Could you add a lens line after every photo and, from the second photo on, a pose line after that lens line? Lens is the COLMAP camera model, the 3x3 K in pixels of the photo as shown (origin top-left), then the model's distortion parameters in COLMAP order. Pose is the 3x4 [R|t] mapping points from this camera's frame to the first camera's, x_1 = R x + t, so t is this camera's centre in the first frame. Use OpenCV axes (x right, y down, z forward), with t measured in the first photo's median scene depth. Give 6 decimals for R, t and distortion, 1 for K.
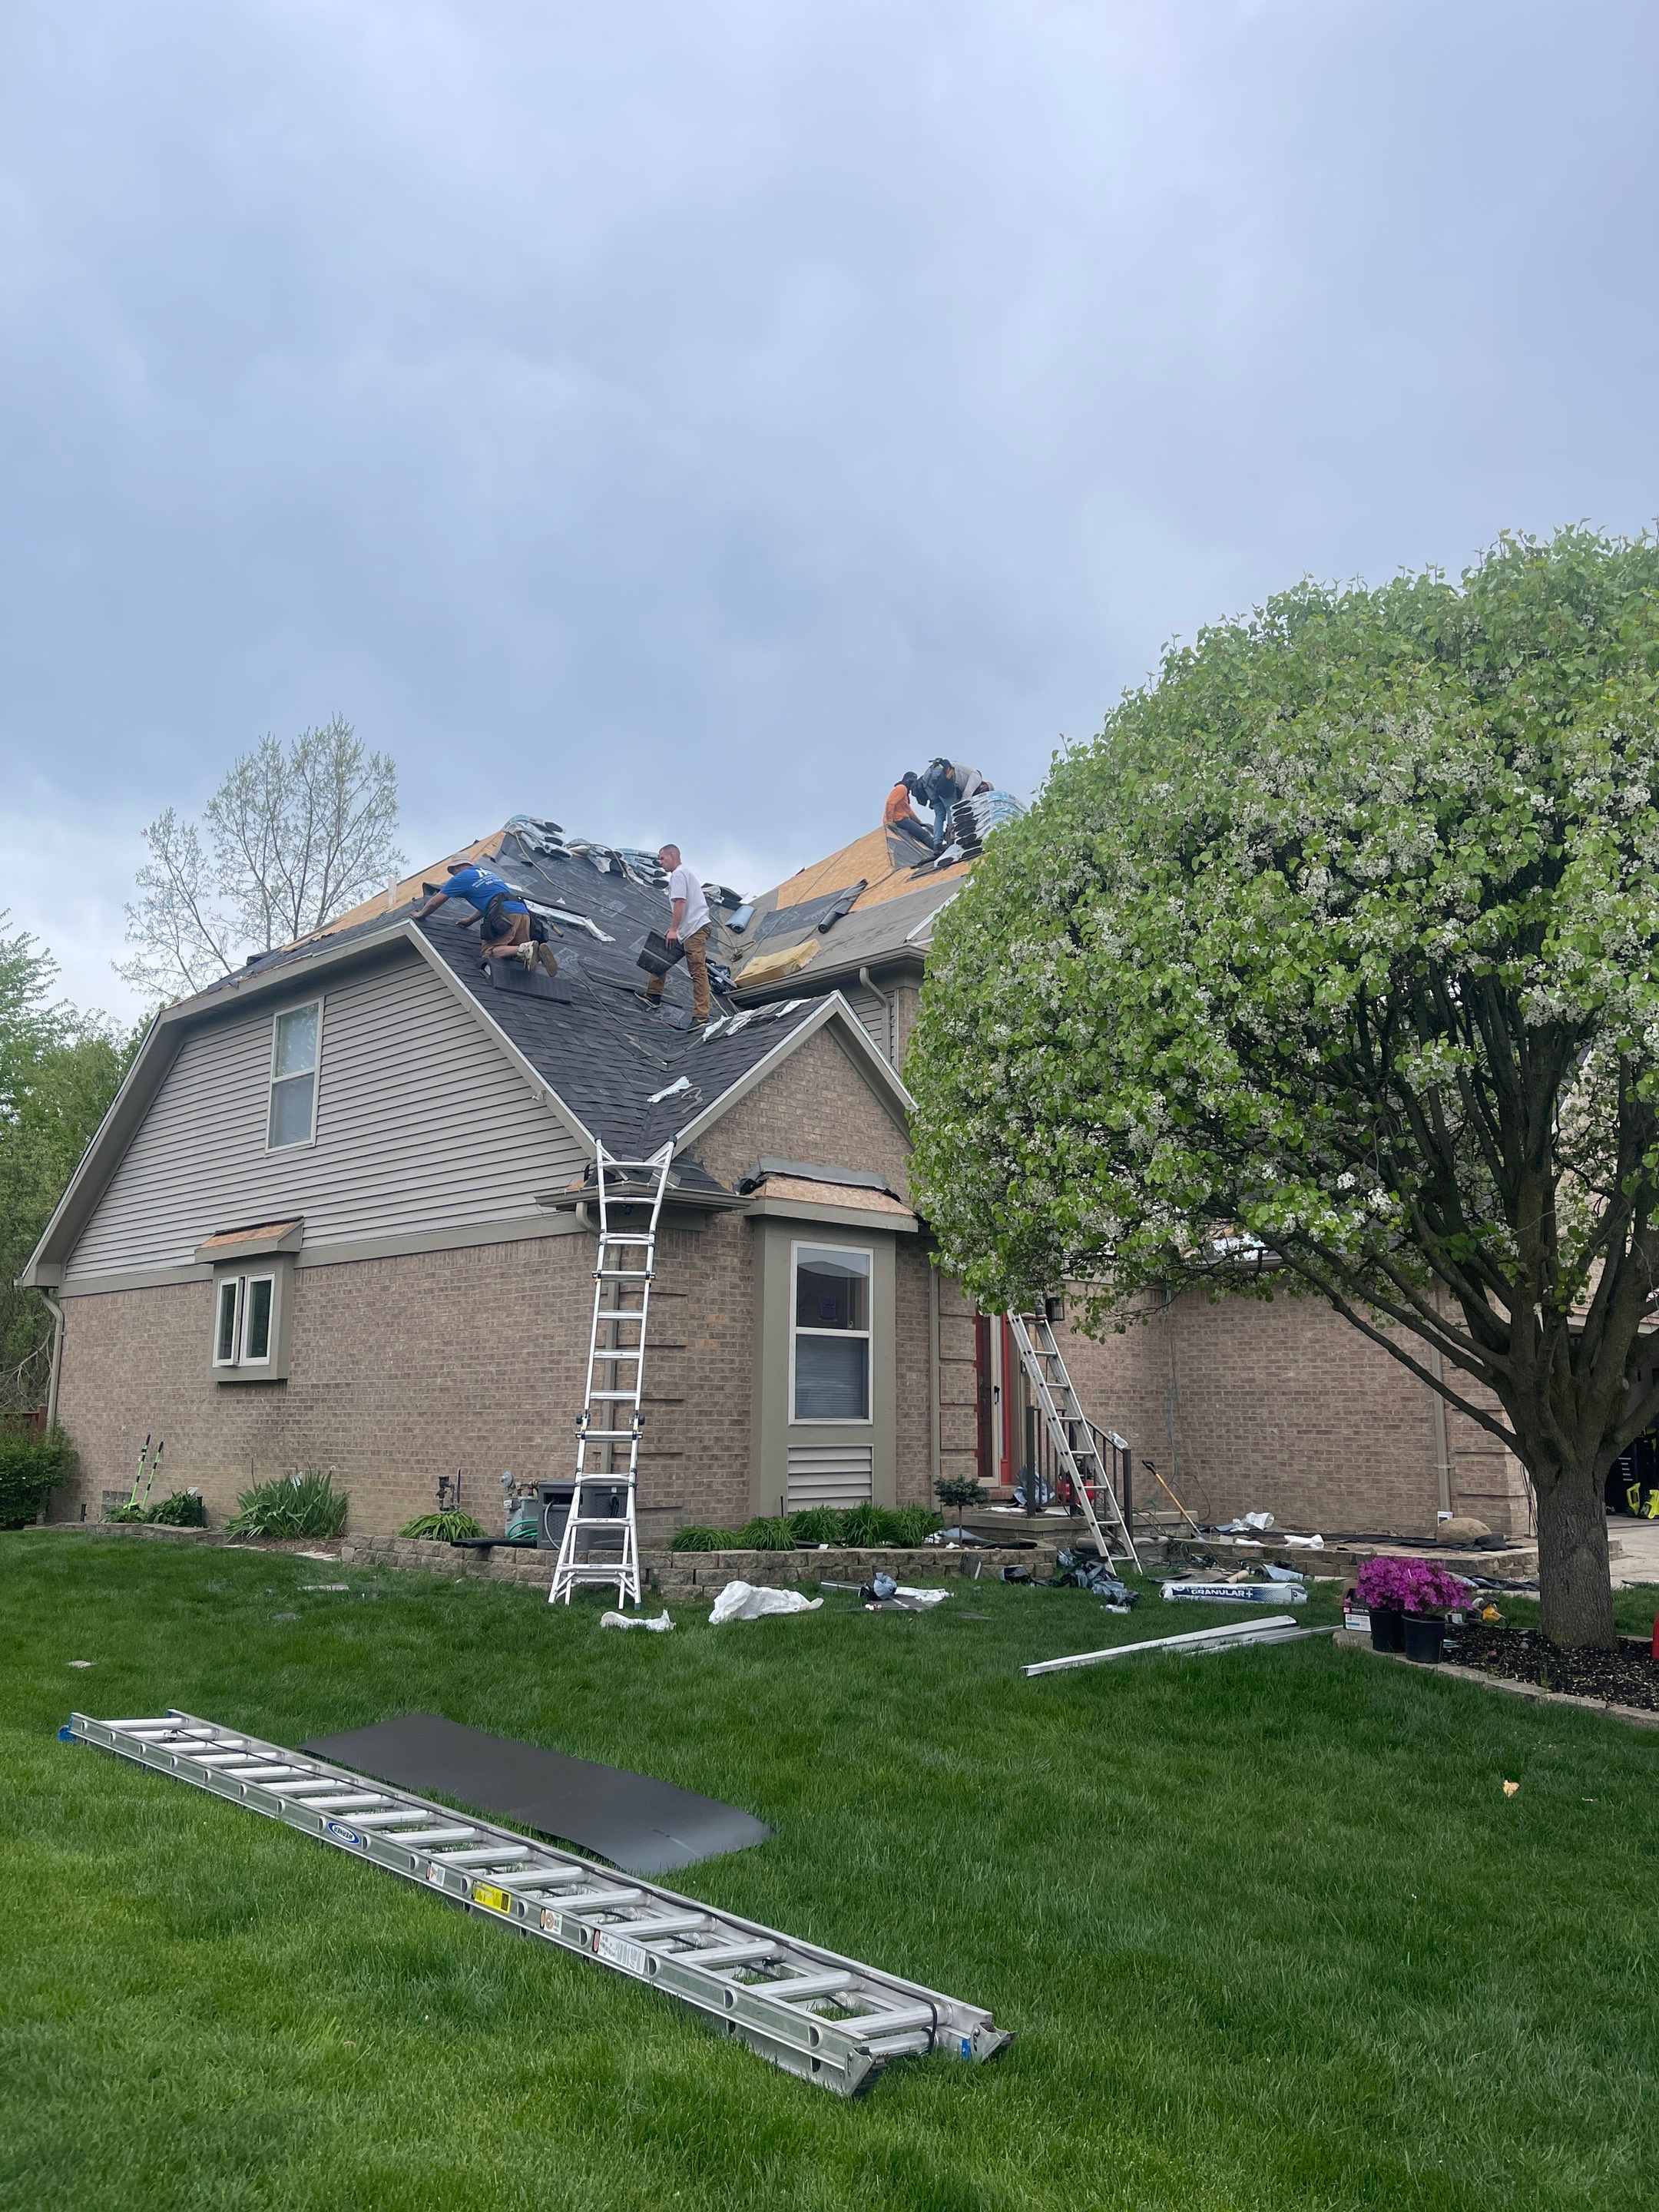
lens RADIAL K [[1671.2, 0, 833.8], [0, 1671.2, 1114.3], [0, 0, 1]] dist [0.058571, -0.086872]
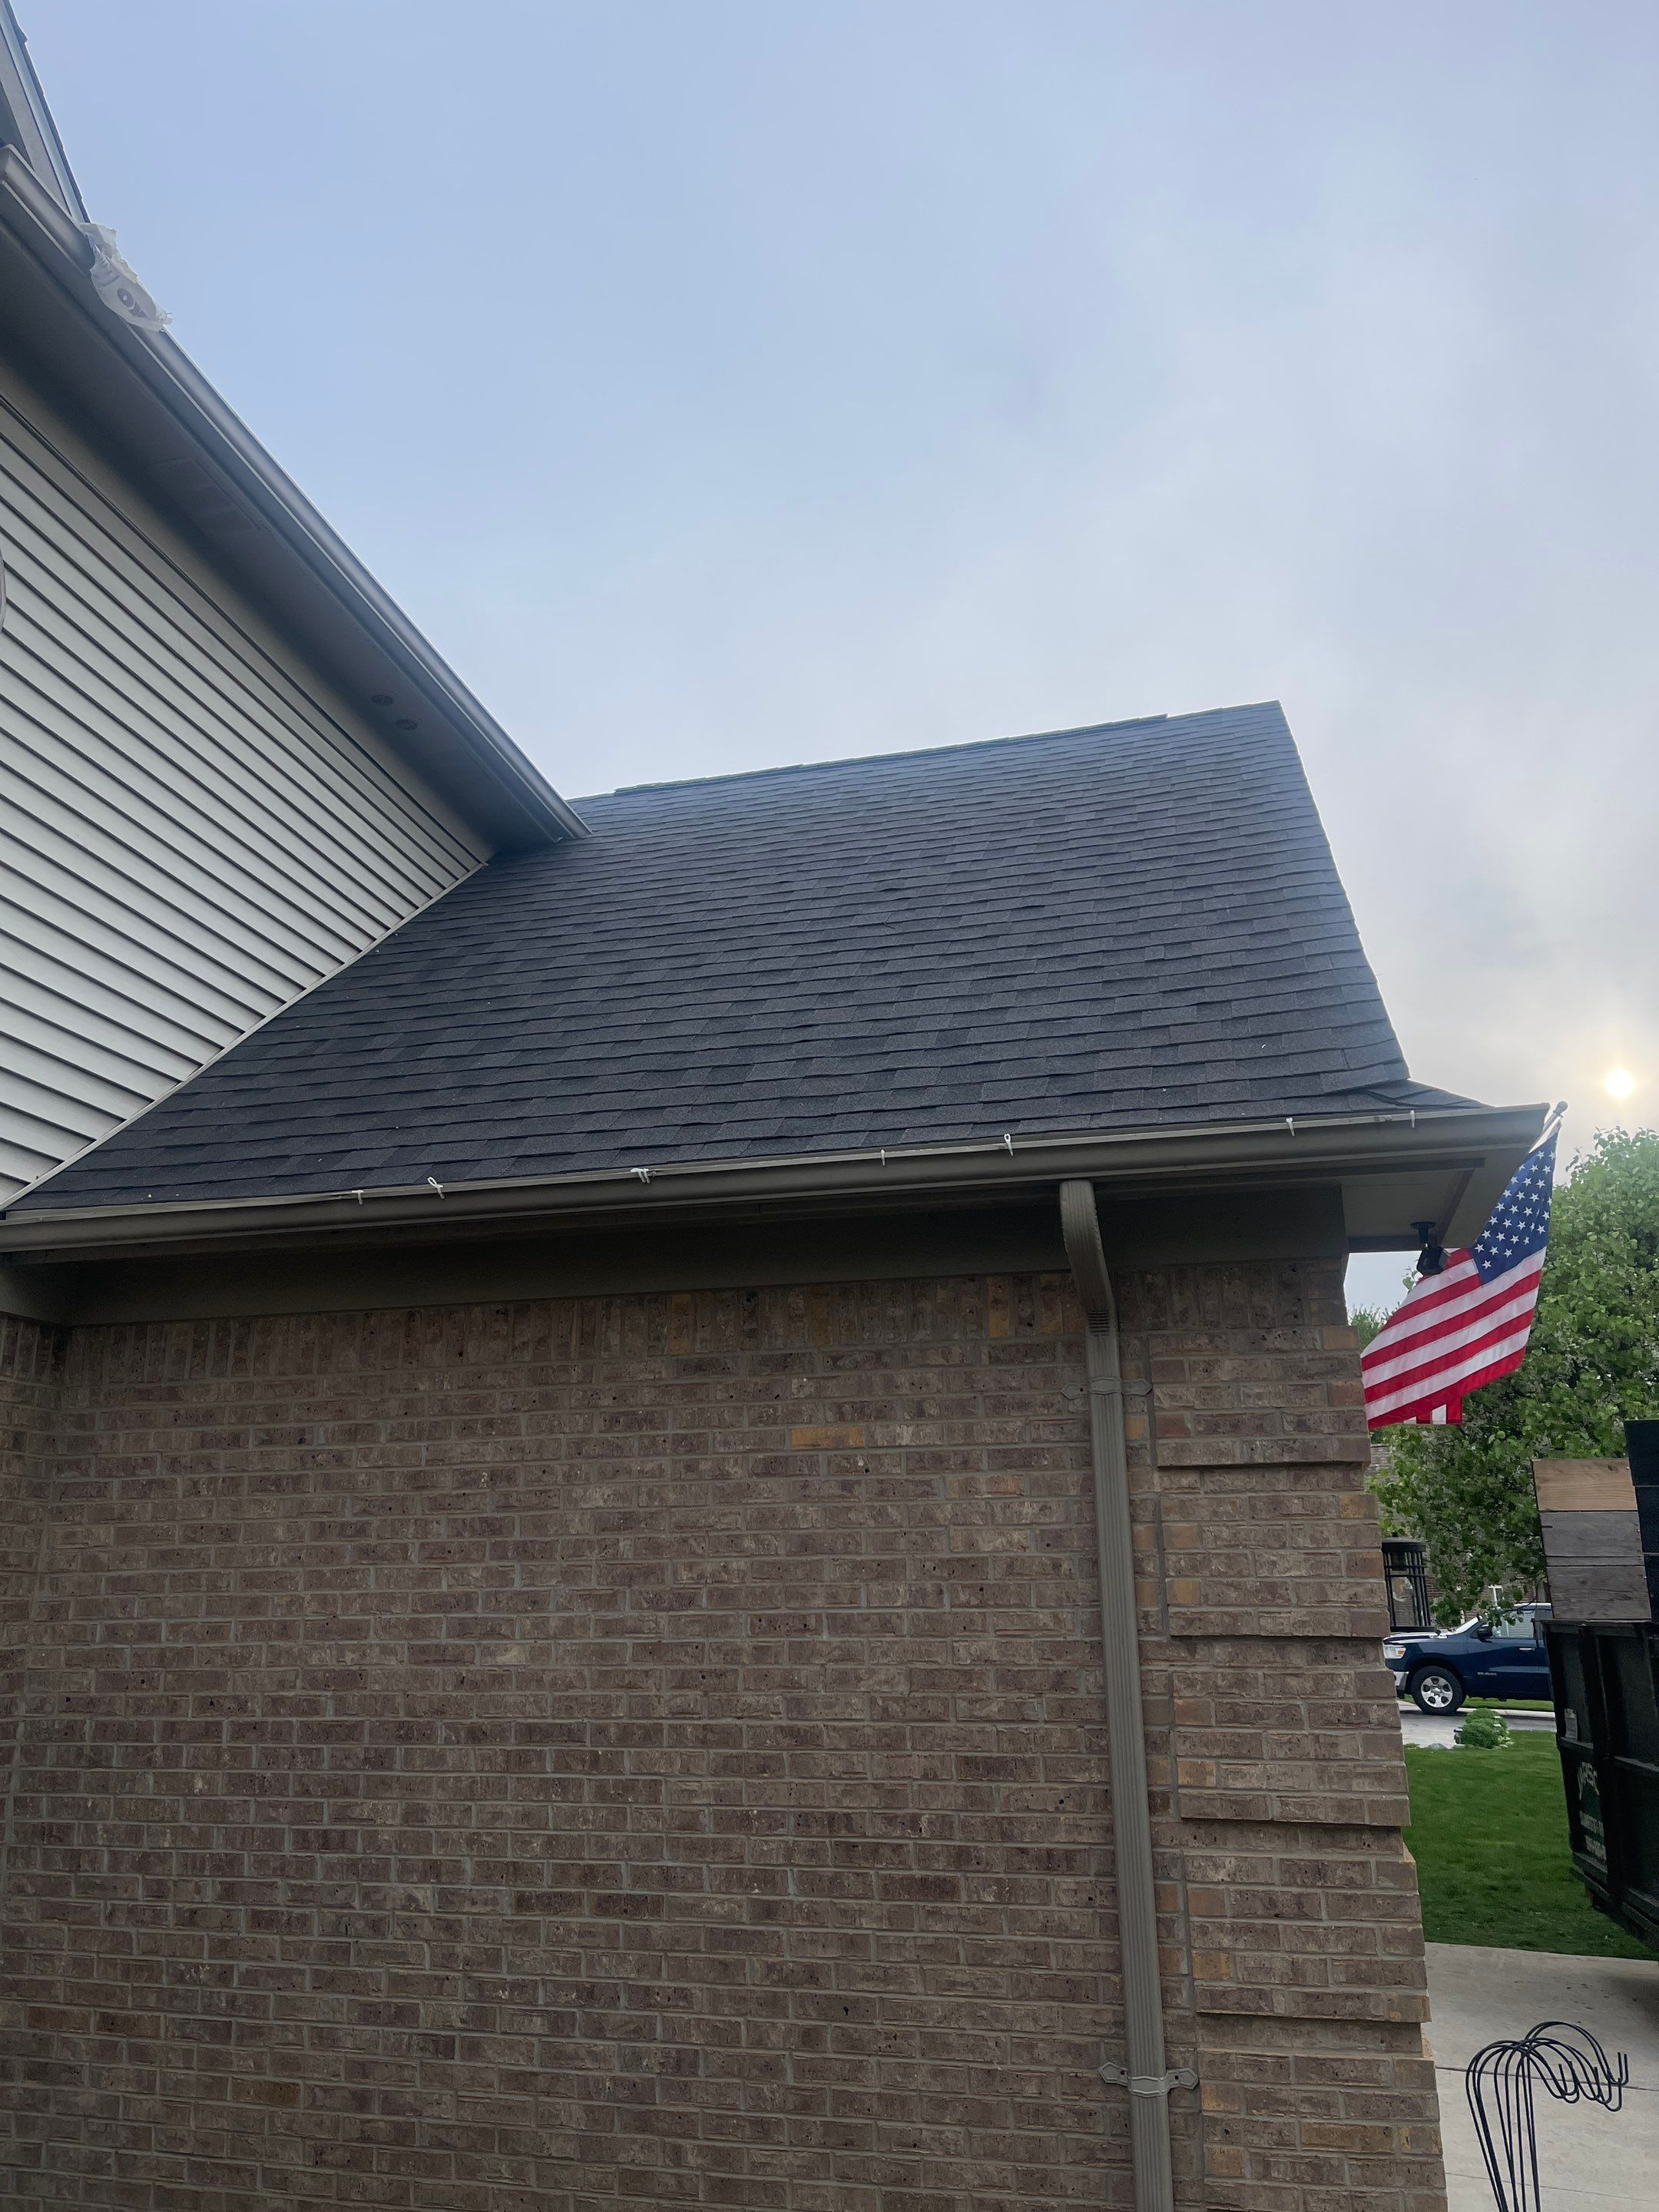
lens RADIAL K [[1671.2, 0, 841.9], [0, 1671.2, 1115.4], [0, 0, 1]] dist [0.058571, -0.086872]
pose [[0.858422, 0.130556, 0.496051, 0.213241], [-0.078680, 0.989136, -0.124176, 0.121373], [-0.506874, 0.067566, 0.859368, 0.897129]]
